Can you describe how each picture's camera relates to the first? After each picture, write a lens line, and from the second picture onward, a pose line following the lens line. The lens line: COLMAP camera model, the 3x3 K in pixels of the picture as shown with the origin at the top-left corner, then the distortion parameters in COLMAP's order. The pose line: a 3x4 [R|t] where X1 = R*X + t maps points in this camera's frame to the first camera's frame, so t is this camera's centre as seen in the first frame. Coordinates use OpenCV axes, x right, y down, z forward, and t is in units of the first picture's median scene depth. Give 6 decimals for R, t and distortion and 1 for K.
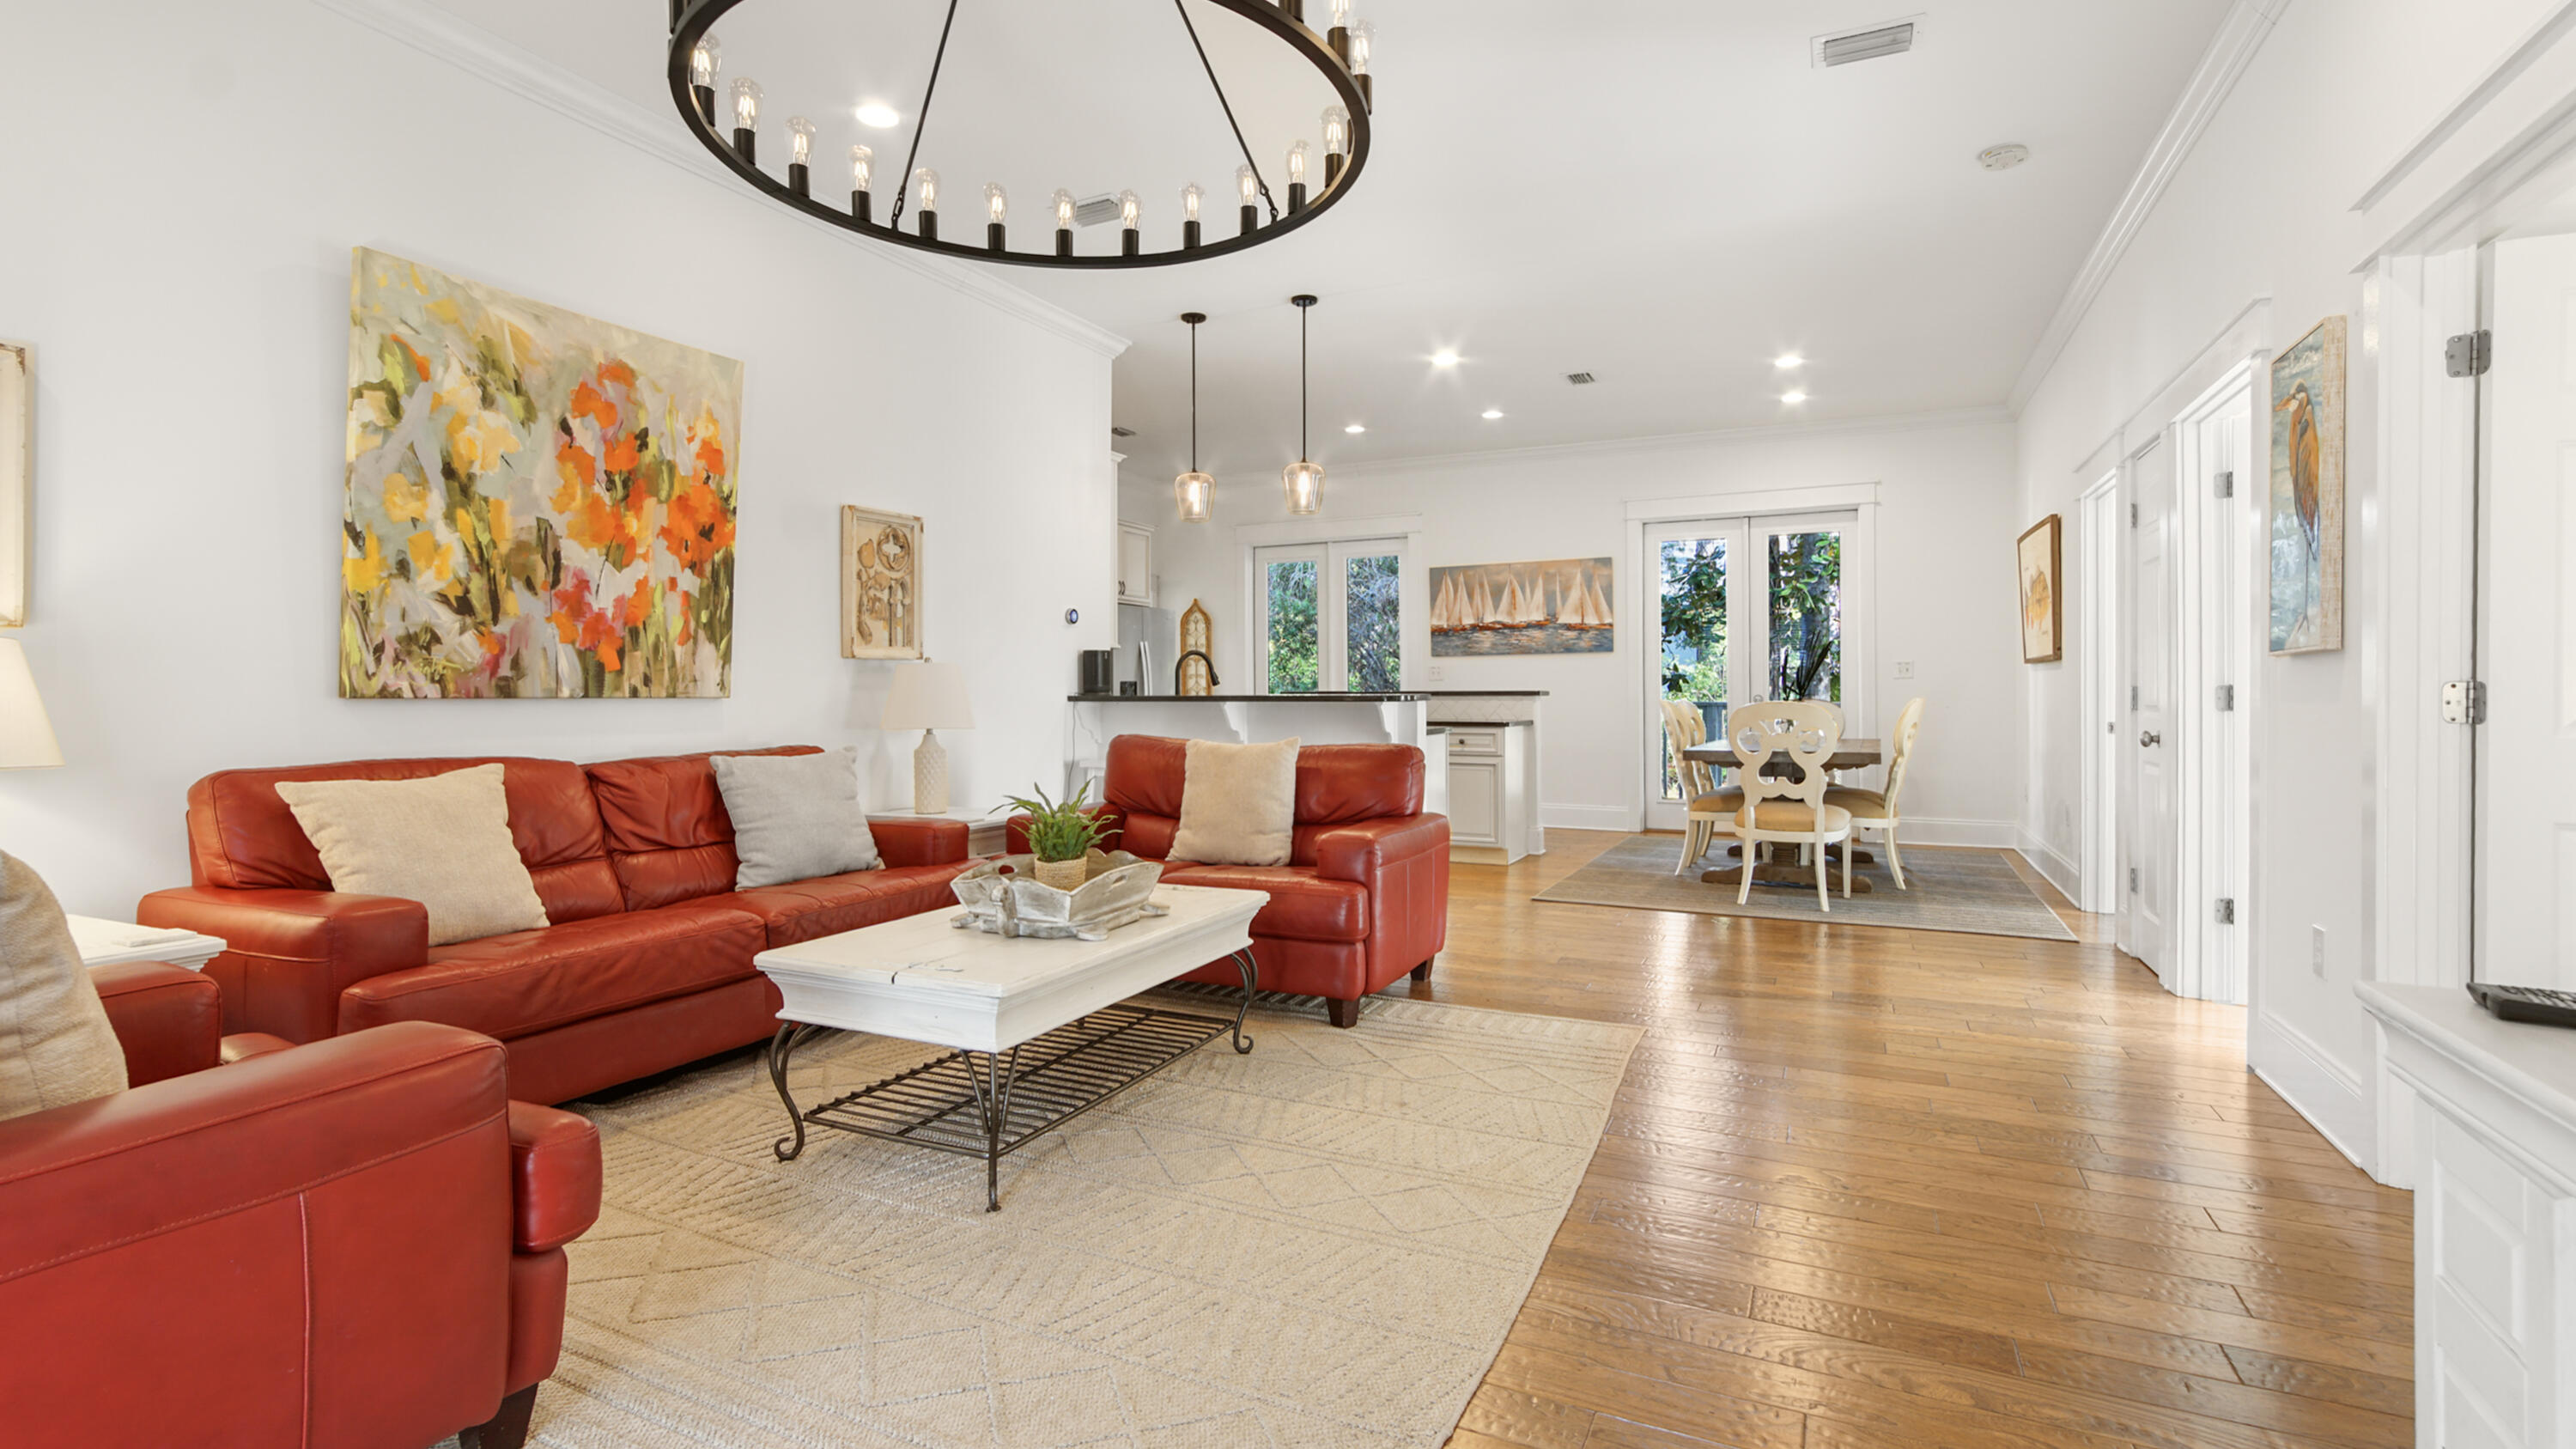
lens RADIAL K [[1233.7, 0, 1281.0], [0, 1233.7, 777.3], [0, 0, 1]] dist [-0.013407, 0.008129]
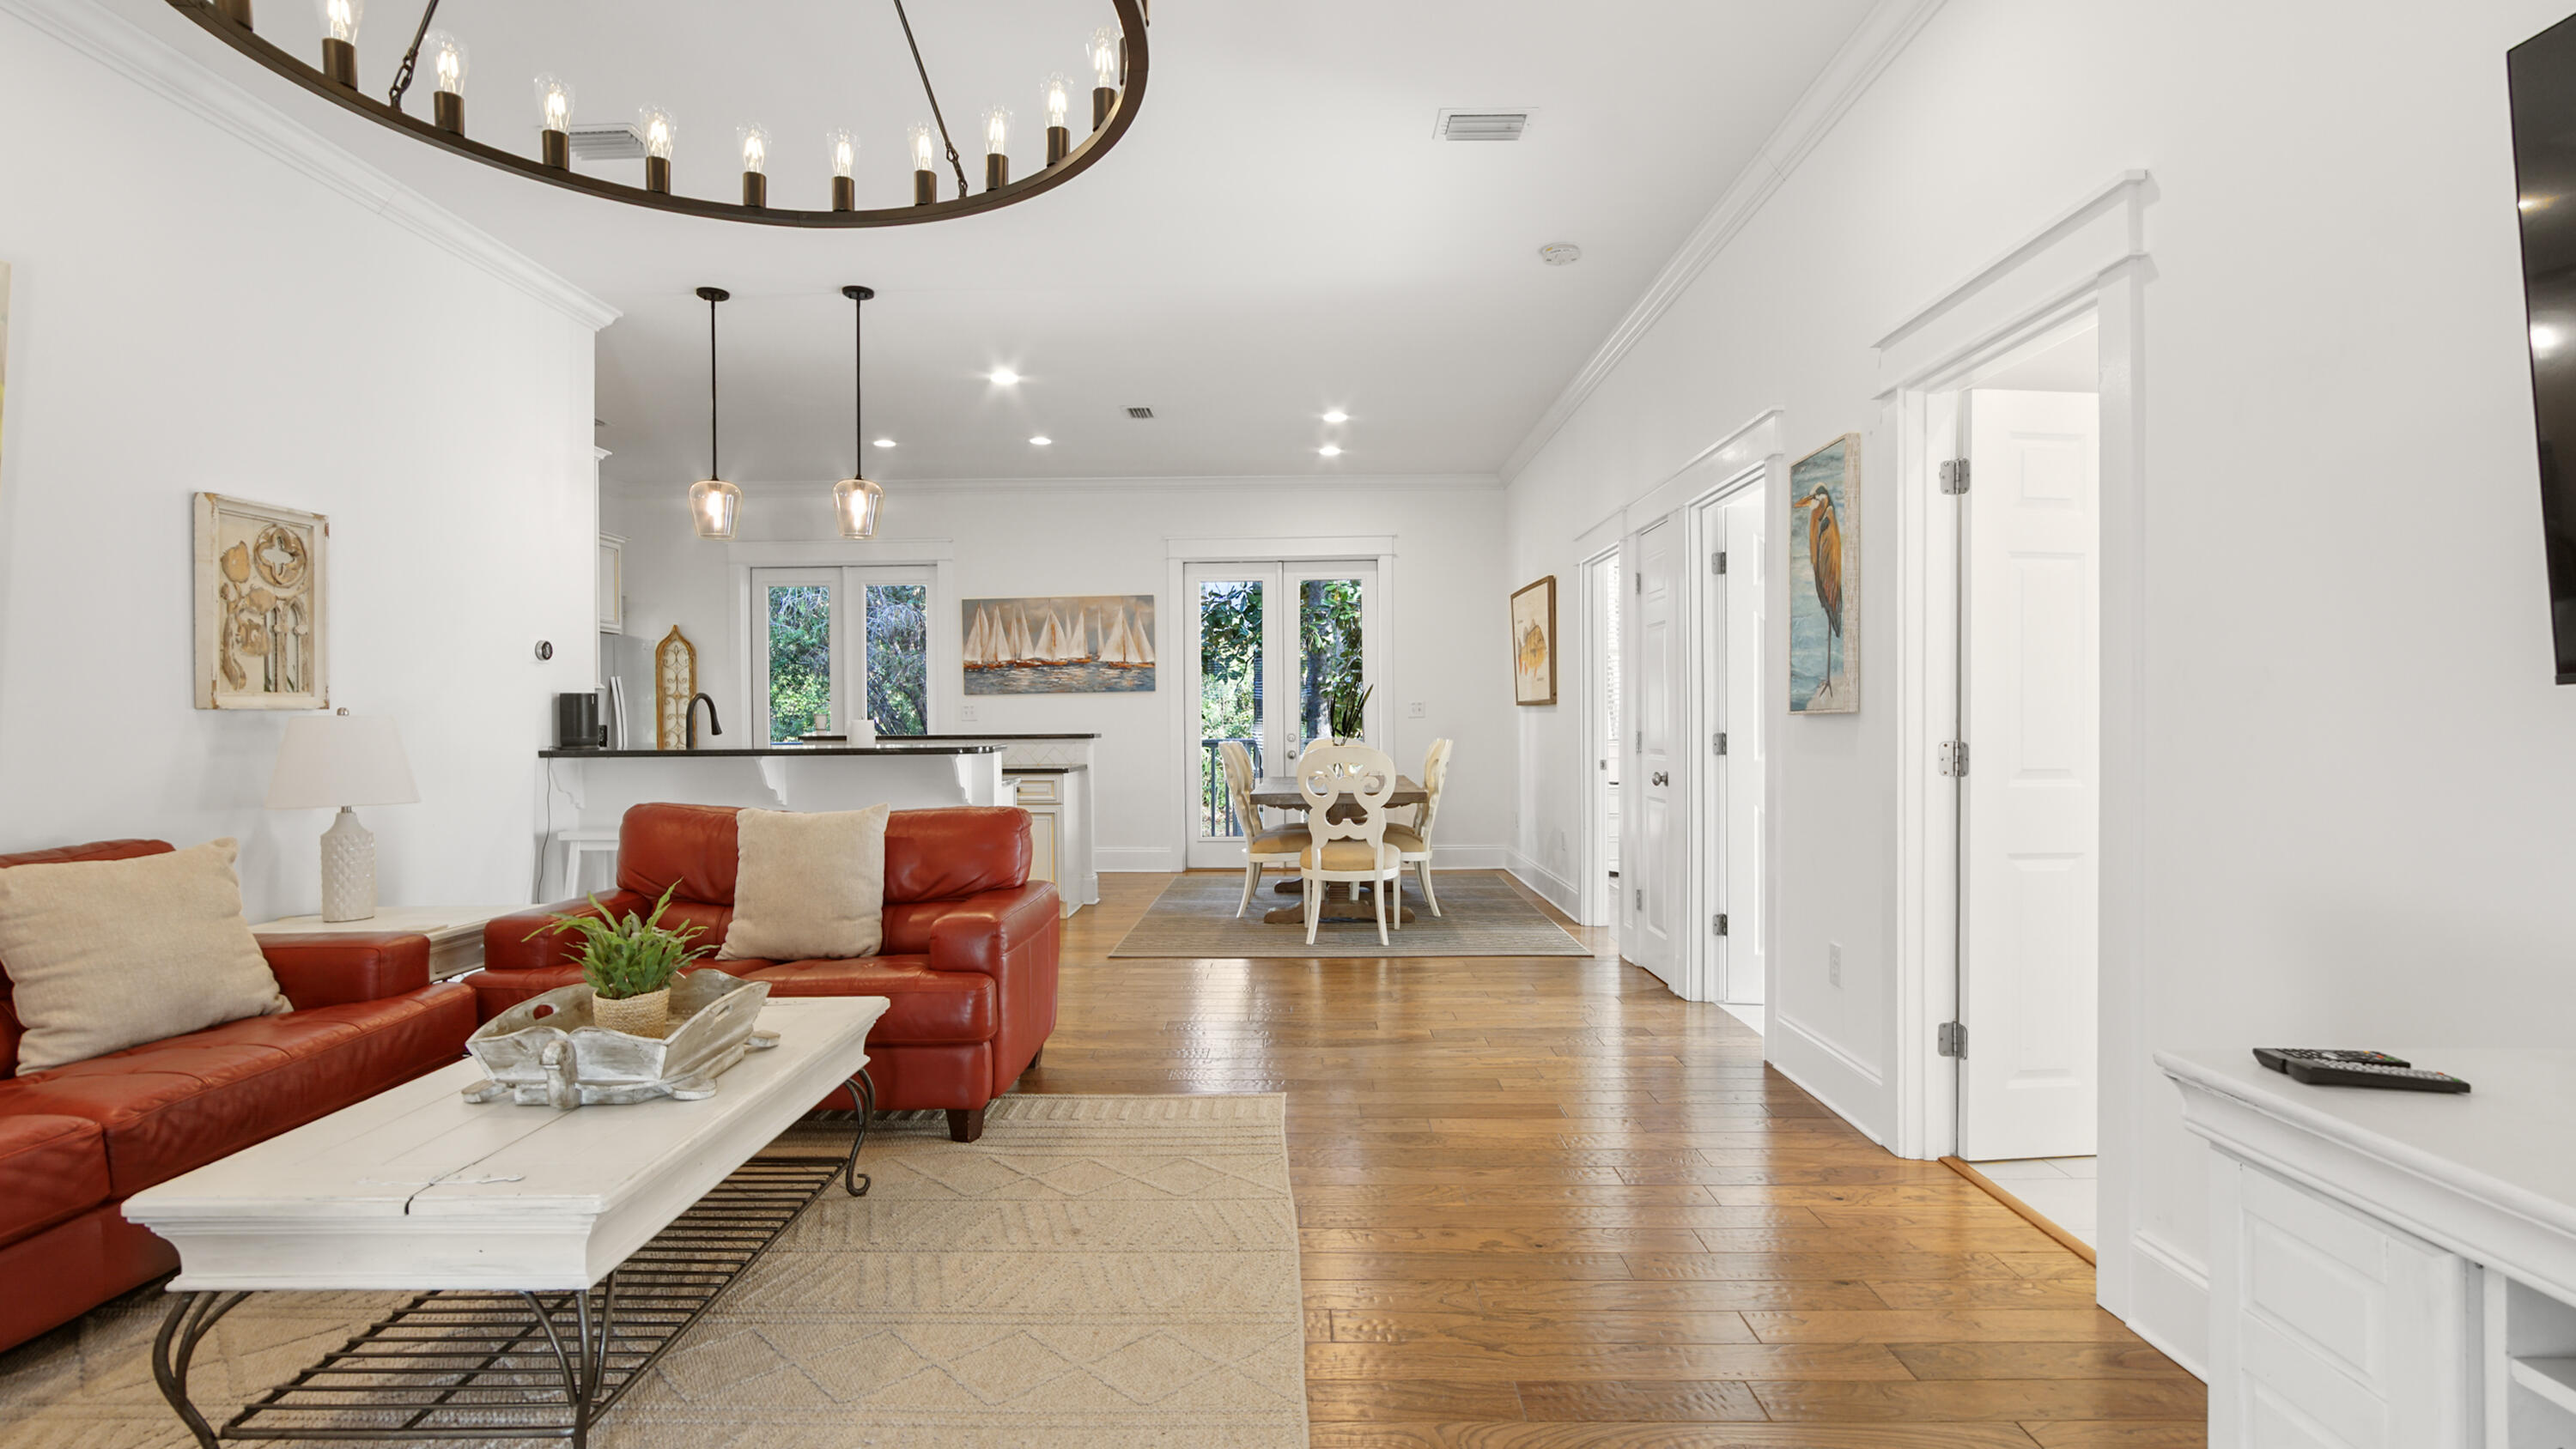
lens RADIAL K [[1233.3, 0, 1281.0], [0, 1233.3, 777.3], [0, 0, 1]] dist [-0.013407, 0.008129]
pose [[0.901727, -0.025687, 0.431542, -0.106523], [0.032995, 0.999411, -0.009455, -0.032968], [-0.431045, 0.022765, 0.902043, 0.113702]]
